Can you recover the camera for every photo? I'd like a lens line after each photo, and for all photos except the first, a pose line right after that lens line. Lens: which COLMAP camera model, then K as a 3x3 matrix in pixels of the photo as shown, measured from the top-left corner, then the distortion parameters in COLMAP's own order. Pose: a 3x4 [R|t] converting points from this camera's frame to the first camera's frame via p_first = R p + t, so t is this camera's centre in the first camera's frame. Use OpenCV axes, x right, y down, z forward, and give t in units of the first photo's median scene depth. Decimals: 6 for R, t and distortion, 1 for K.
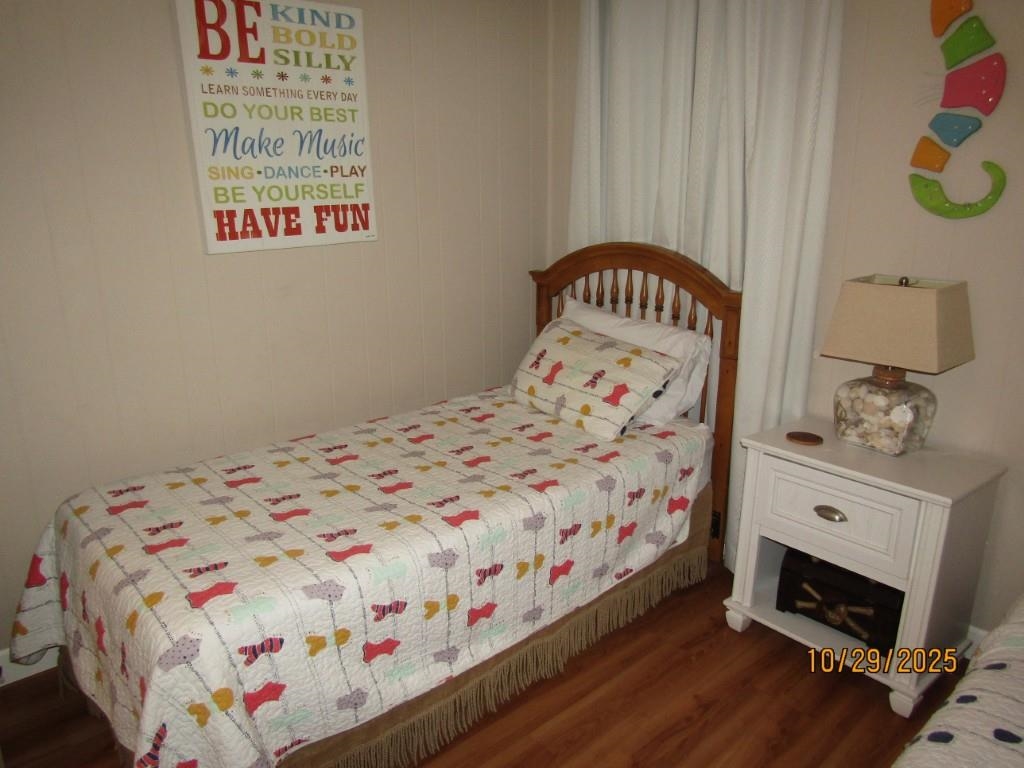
lens RADIAL K [[722.1, 0, 519.5], [0, 722.1, 389.6], [0, 0, 1]] dist [-0.013612, 0.000812]
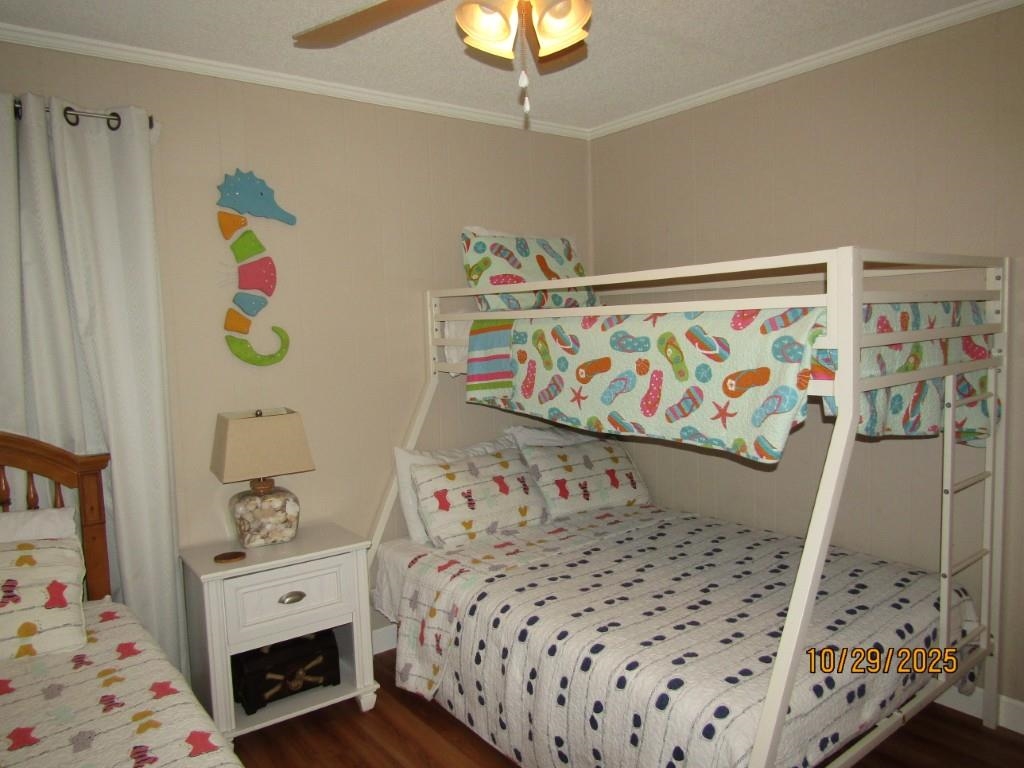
lens RADIAL K [[722.1, 0, 510.1], [0, 722.1, 384.4], [0, 0, 1]] dist [-0.013612, 0.000812]
pose [[0.085577, -0.089083, 0.992341, -0.714877], [0.292949, 0.954218, 0.060397, -0.140130], [-0.952291, 0.285537, 0.107756, 0.382739]]
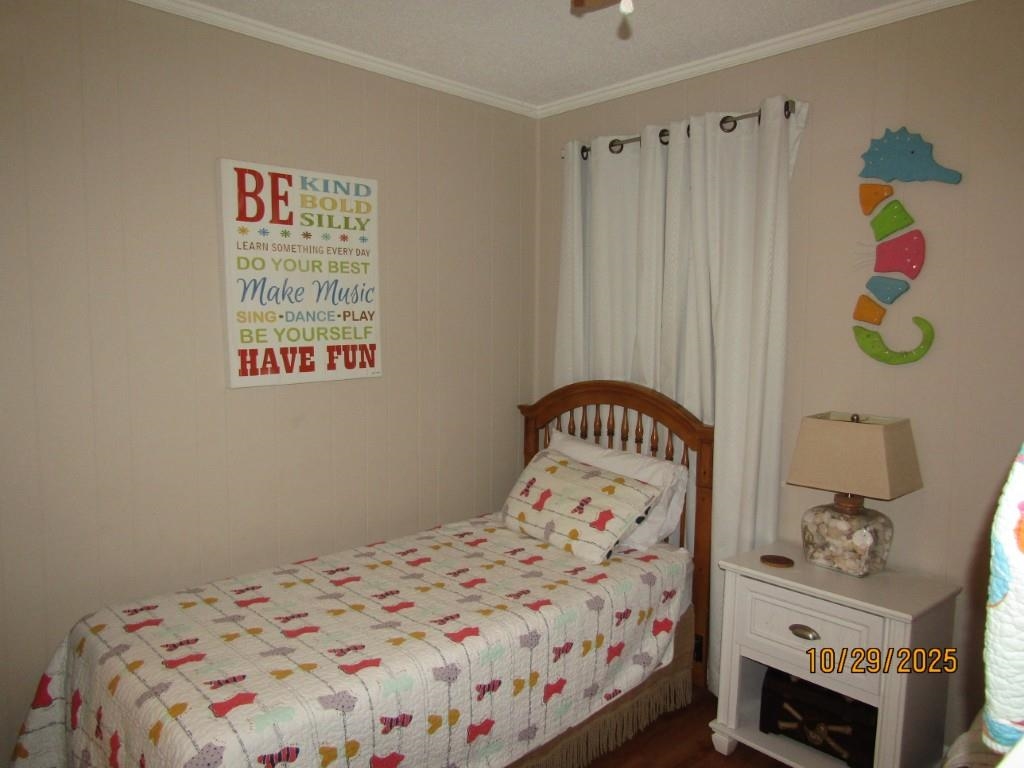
lens RADIAL K [[722.1, 0, 519.8], [0, 722.1, 389.7], [0, 0, 1]] dist [-0.013612, 0.000812]
pose [[0.999403, 0.009564, 0.033187, -0.029346], [-0.003445, 0.983710, -0.179732, 0.010543], [-0.034365, 0.179511, 0.983156, -0.099318]]
